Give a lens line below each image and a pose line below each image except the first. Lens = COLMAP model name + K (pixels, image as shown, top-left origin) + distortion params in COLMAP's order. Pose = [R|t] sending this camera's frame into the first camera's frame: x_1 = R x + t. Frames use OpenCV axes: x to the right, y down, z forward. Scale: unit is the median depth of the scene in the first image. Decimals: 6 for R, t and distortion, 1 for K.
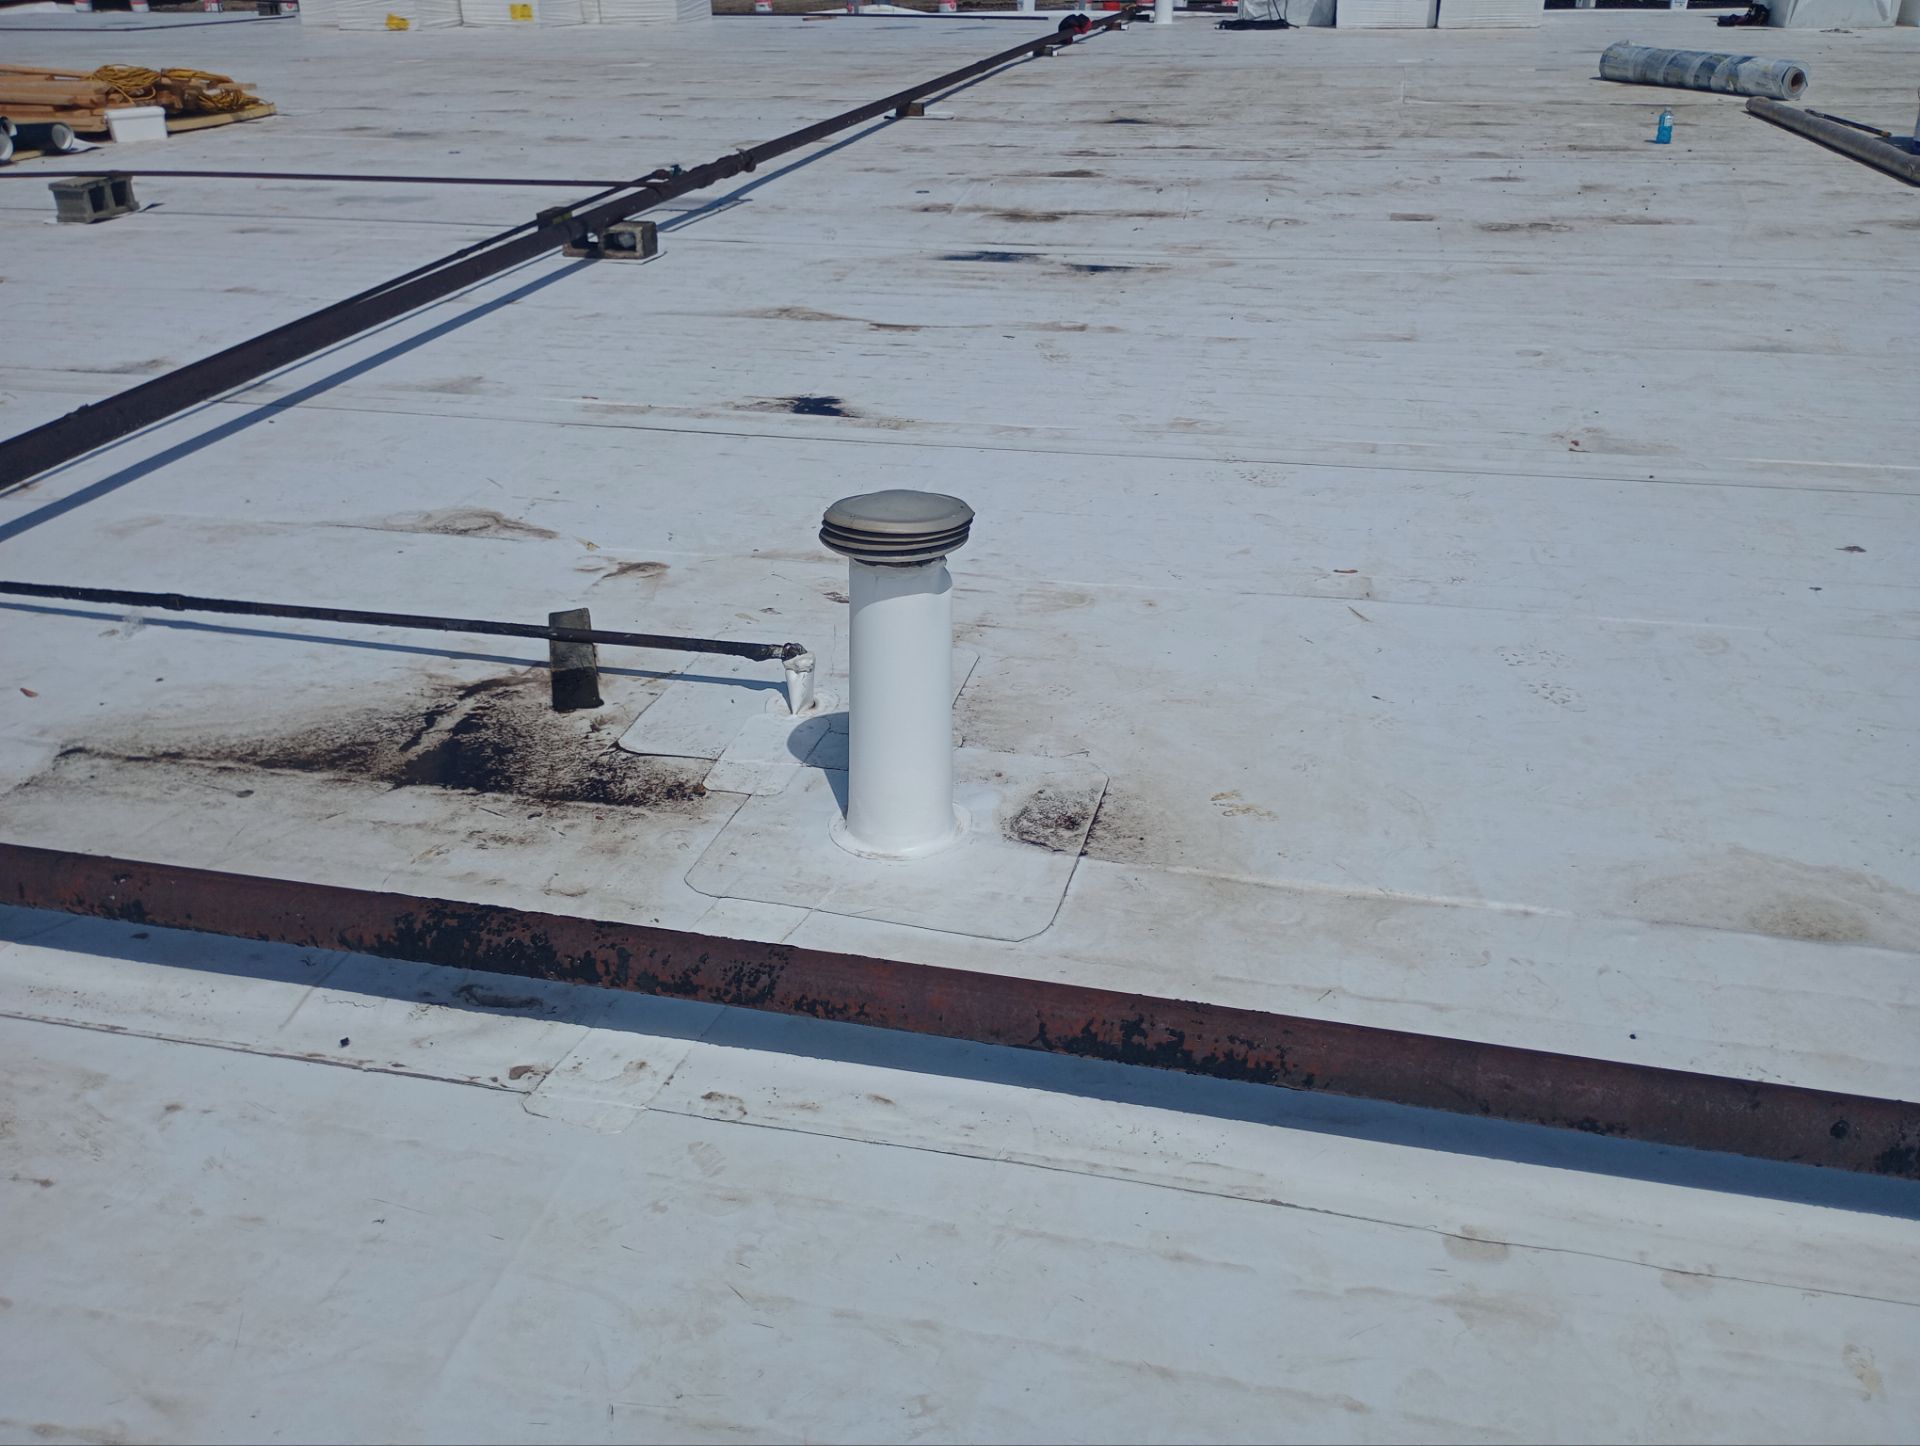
lens RADIAL K [[1603.6, 0, 962.6], [0, 1603.6, 708.6], [0, 0, 1]] dist [0.039728, -0.044470]
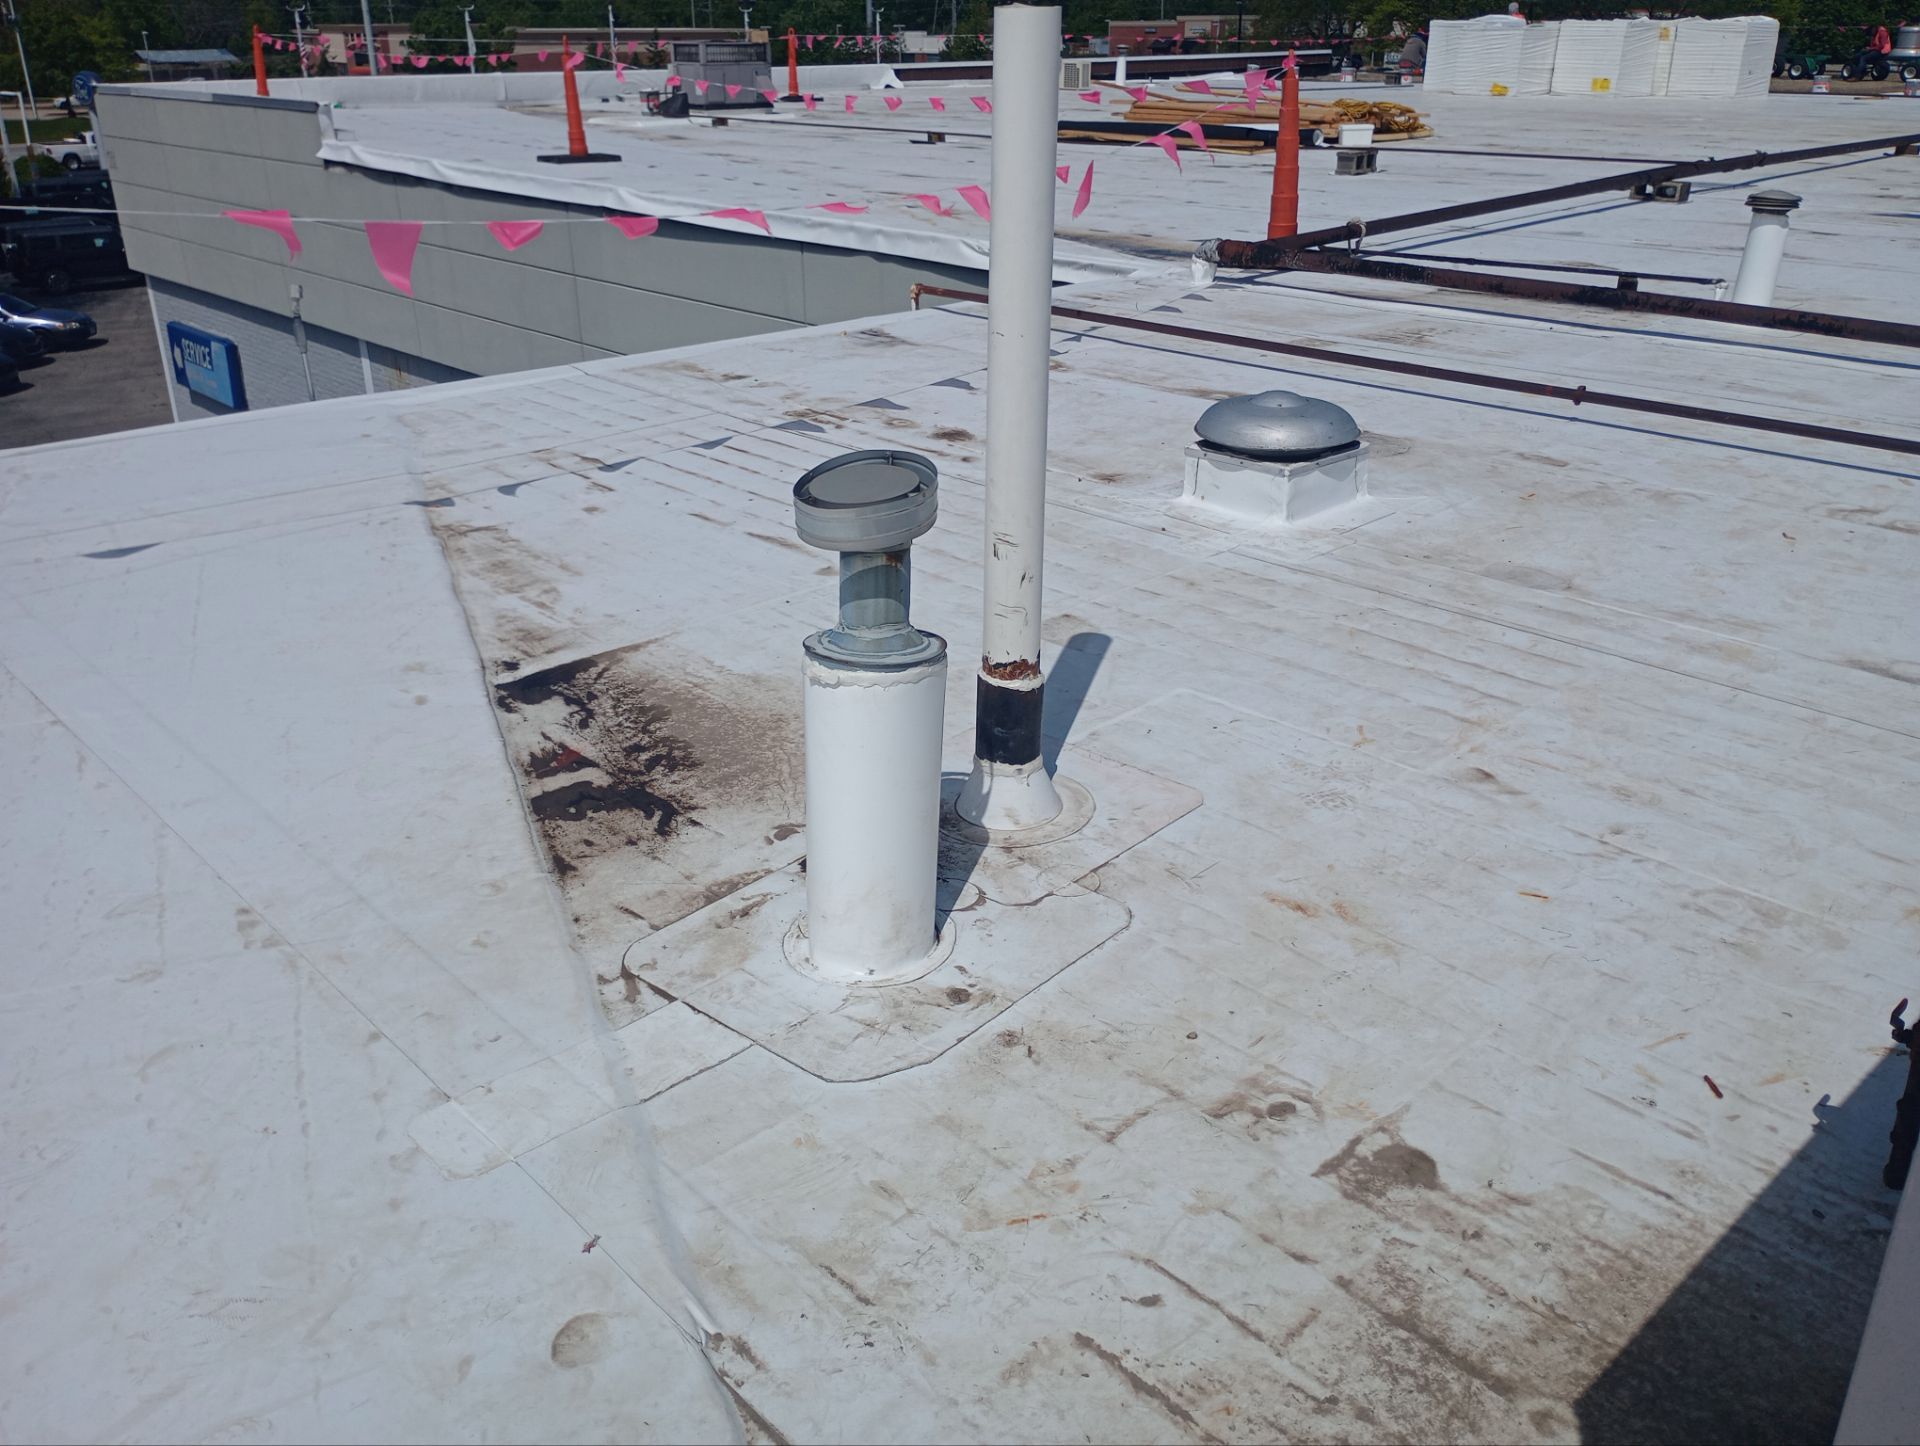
lens RADIAL K [[1590.2, 0, 975.6], [0, 1590.2, 718.2], [0, 0, 1]] dist [0.061699, -0.073860]
pose [[0.837555, 0.227153, -0.496894, 0.200680], [-0.247661, 0.968516, 0.025301, 0.526889], [0.486997, 0.101870, 0.867442, -1.054219]]
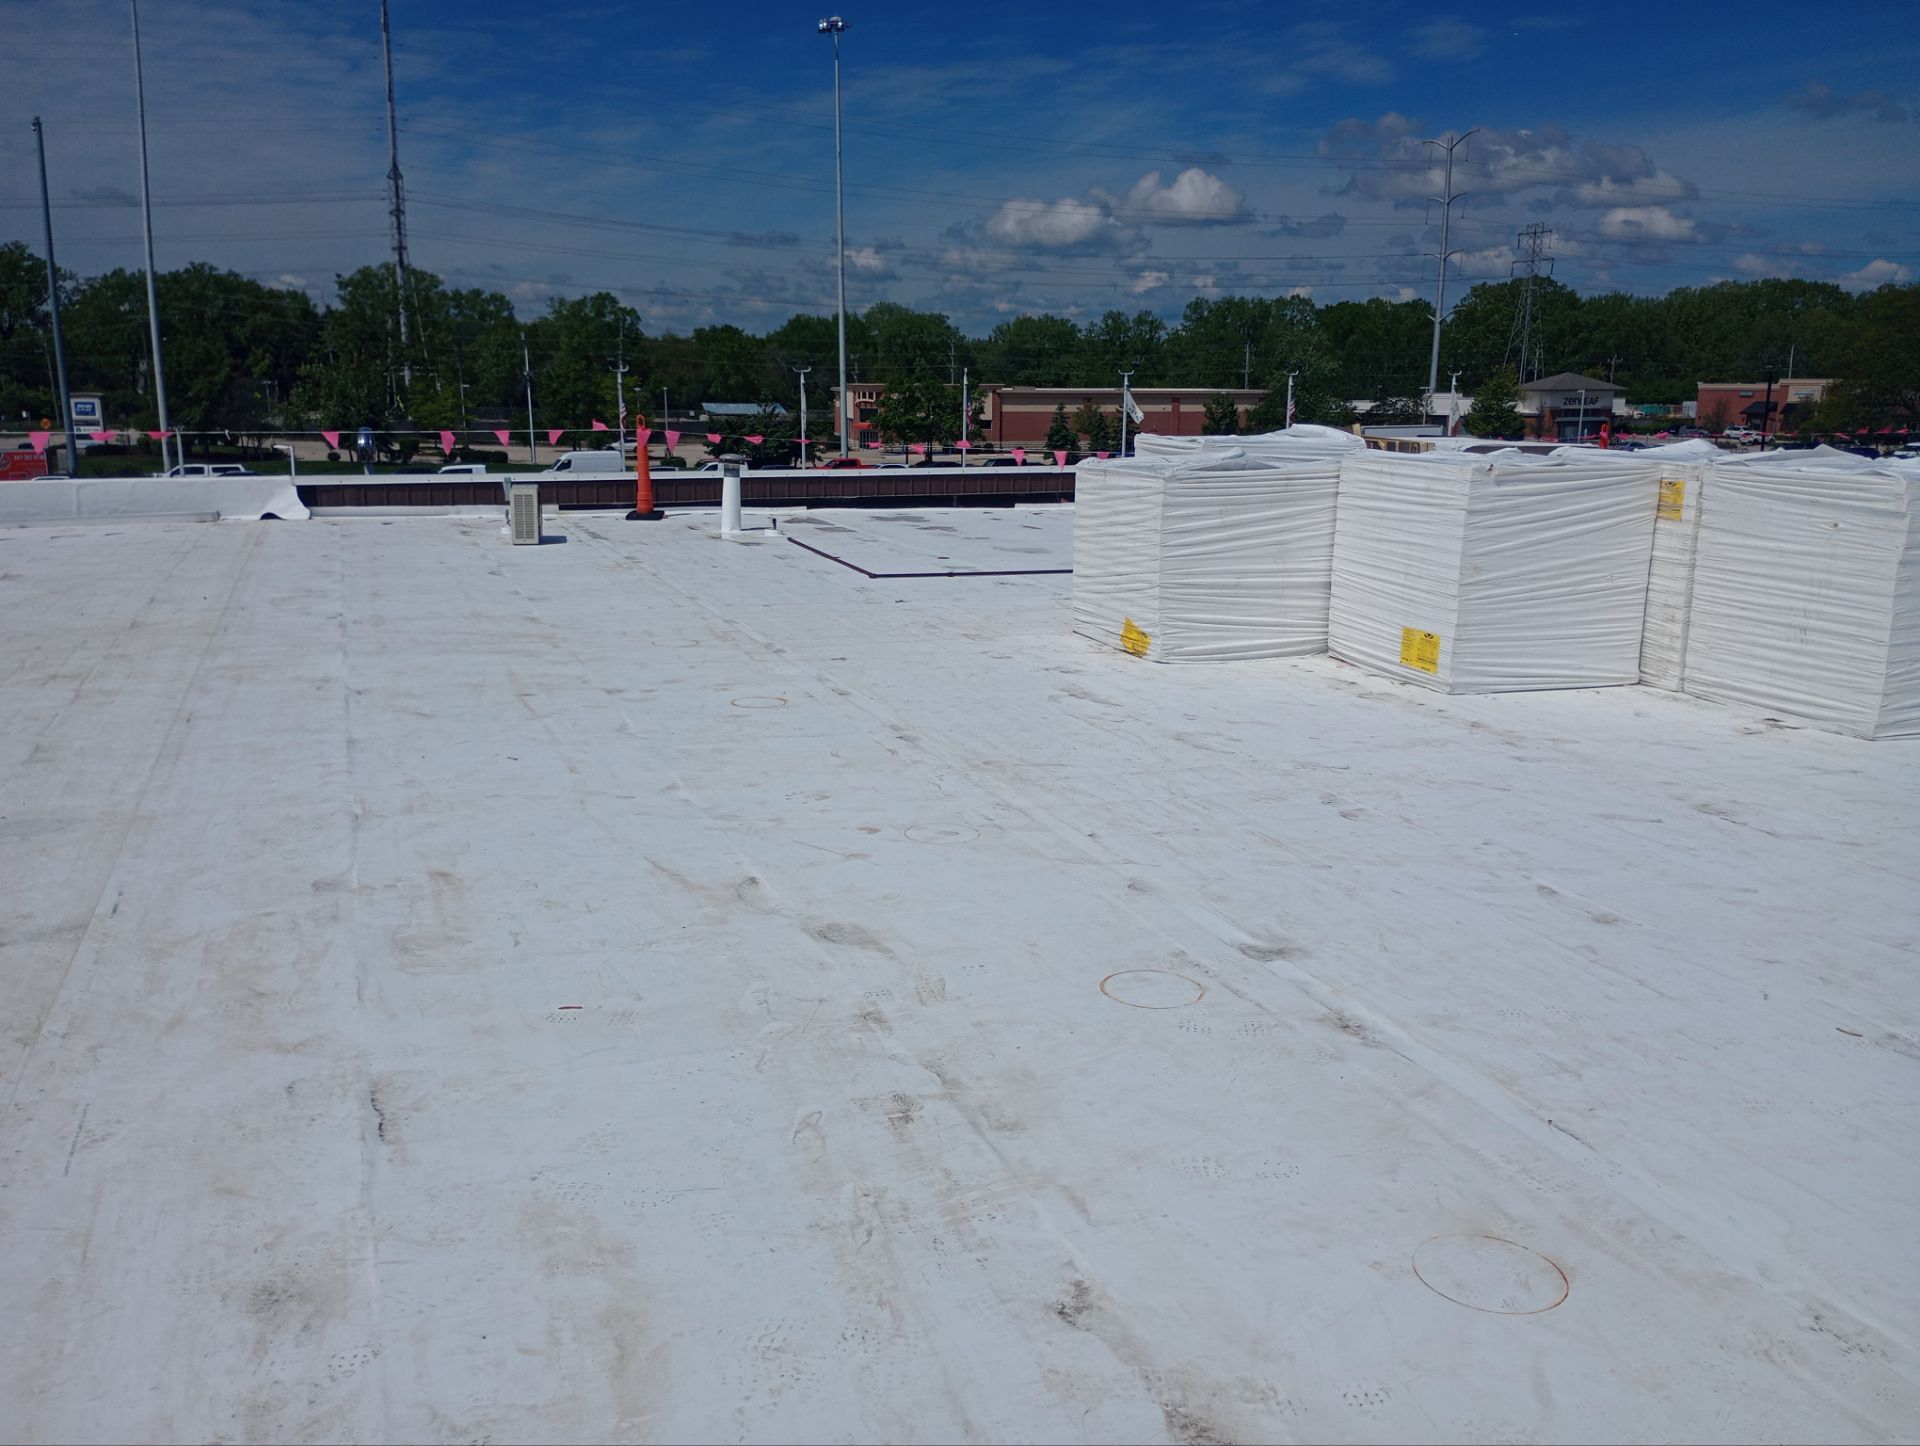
lens RADIAL K [[1590.2, 0, 972.4], [0, 1590.2, 717.7], [0, 0, 1]] dist [0.061699, -0.073860]
pose [[0.572272, 0.187699, -0.798294, -0.094075], [-0.374035, 0.926044, -0.050397, -1.480095], [0.729797, 0.327431, 0.600155, 2.885525]]
